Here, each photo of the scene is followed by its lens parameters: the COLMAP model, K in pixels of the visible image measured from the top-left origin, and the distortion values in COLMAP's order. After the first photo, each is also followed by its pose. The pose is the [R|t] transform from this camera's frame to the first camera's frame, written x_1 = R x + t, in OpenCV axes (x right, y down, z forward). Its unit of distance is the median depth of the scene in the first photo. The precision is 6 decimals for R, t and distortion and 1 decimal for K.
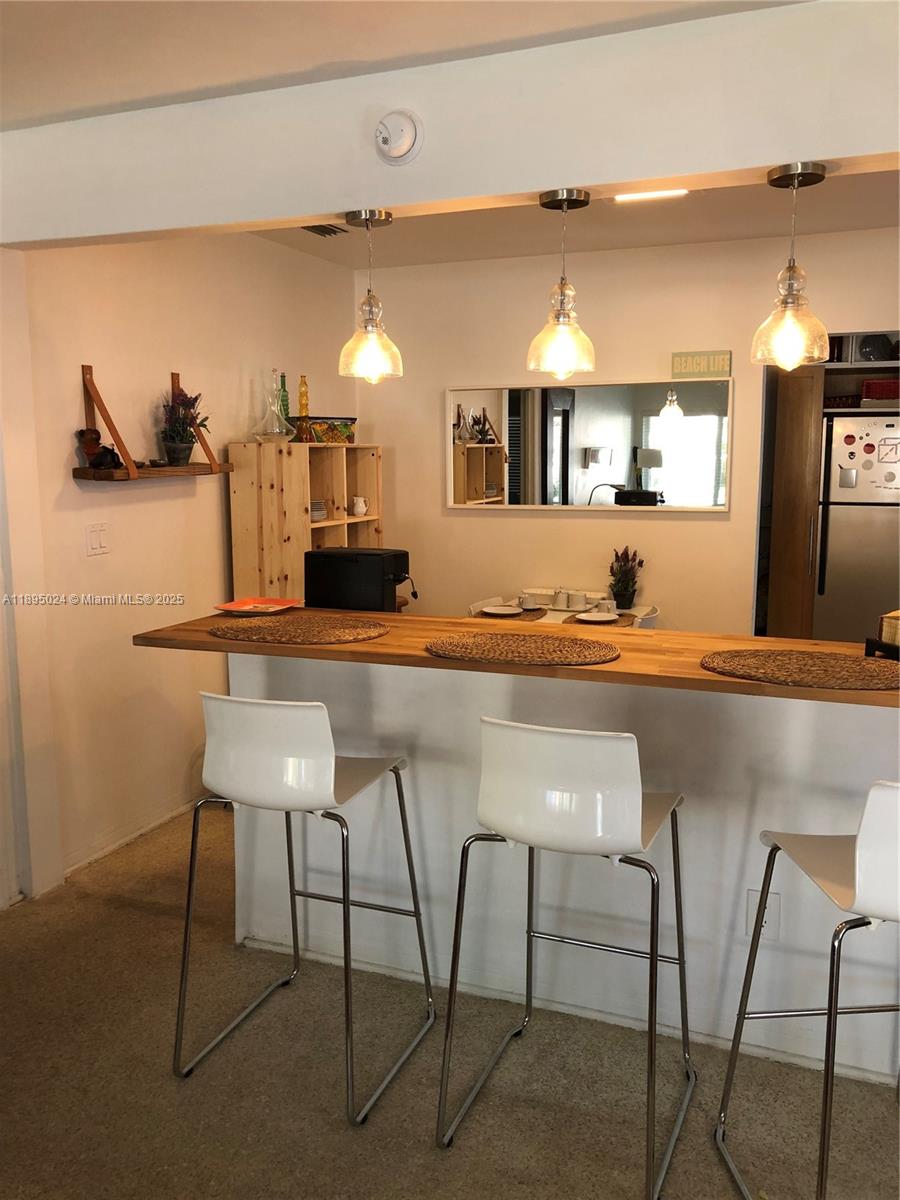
lens RADIAL K [[975.2, 0, 450.0], [0, 975.2, 600.0], [0, 0, 1]] dist [0.172868, -0.447440]
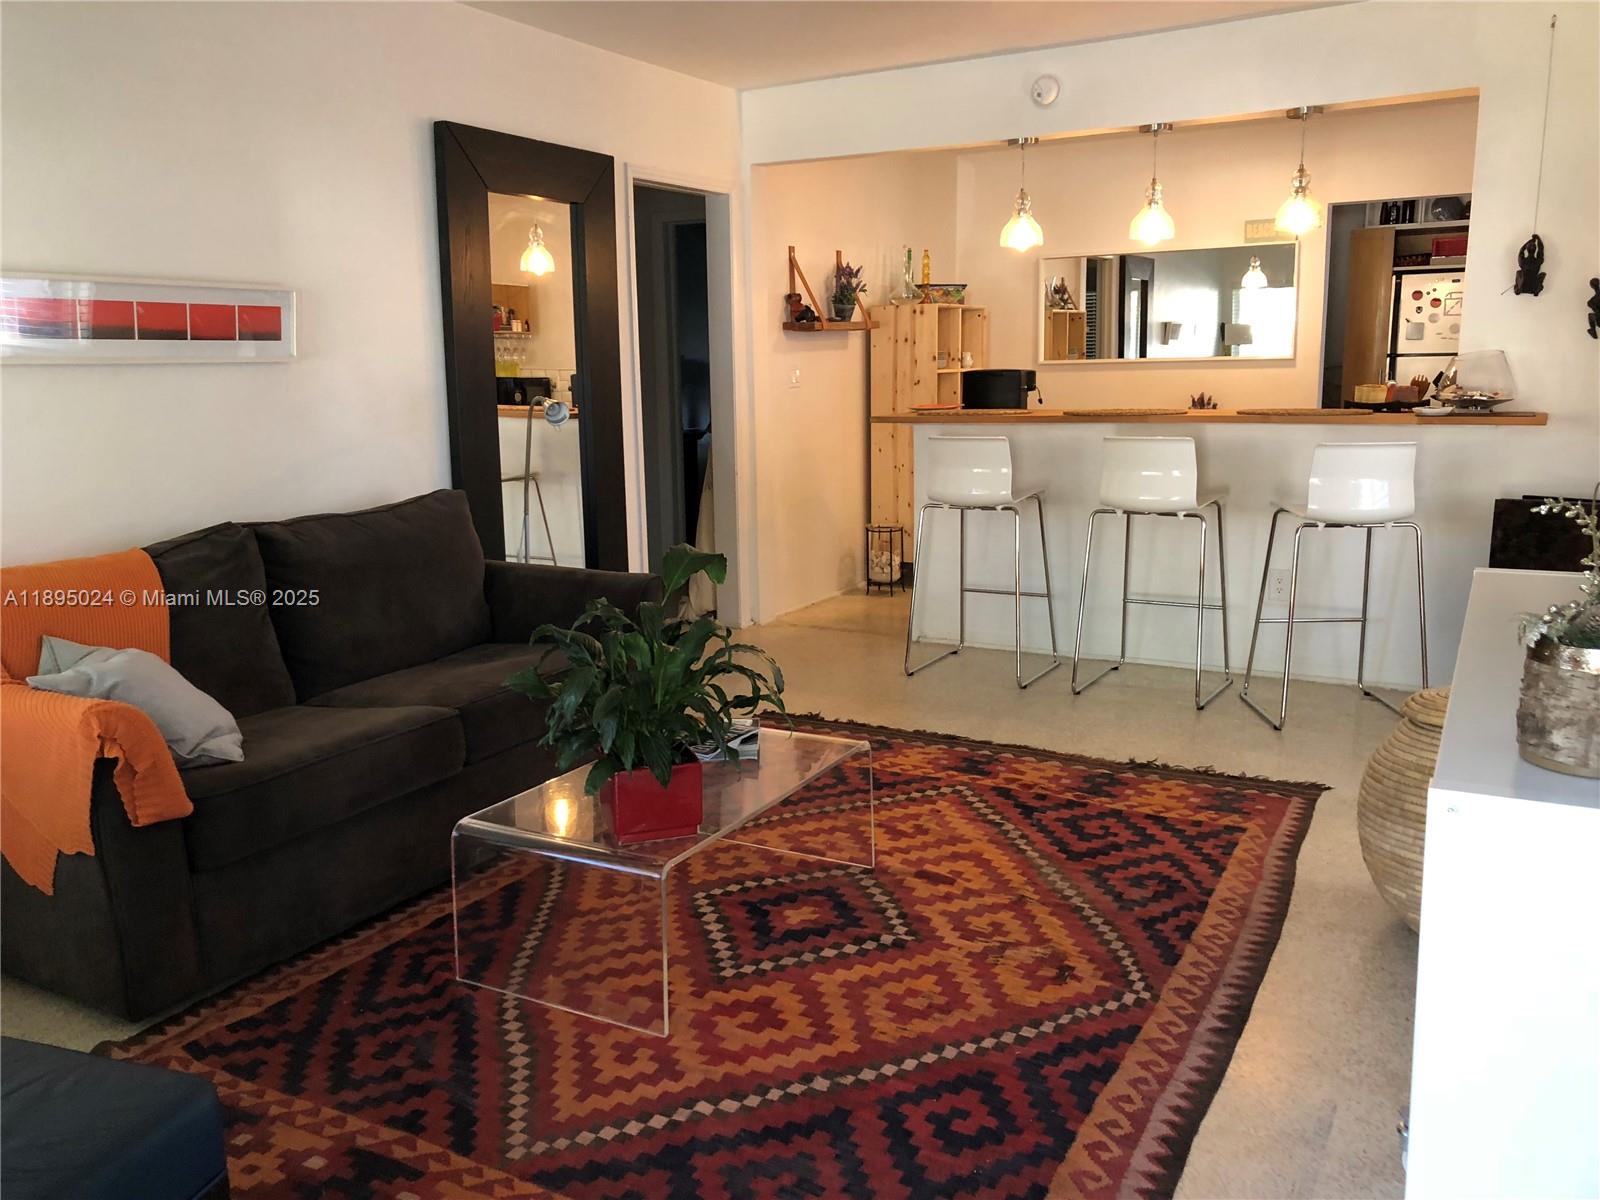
lens RADIAL K [[1321.0, 0, 800.0], [0, 1321.0, 600.0], [0, 0, 1]] dist [0.042131, 0.001028]
pose [[0.991716, 0.007538, -0.128232, -0.096461], [-0.003525, 0.999498, 0.031491, 0.160312], [0.128405, -0.030778, 0.991244, -0.684478]]
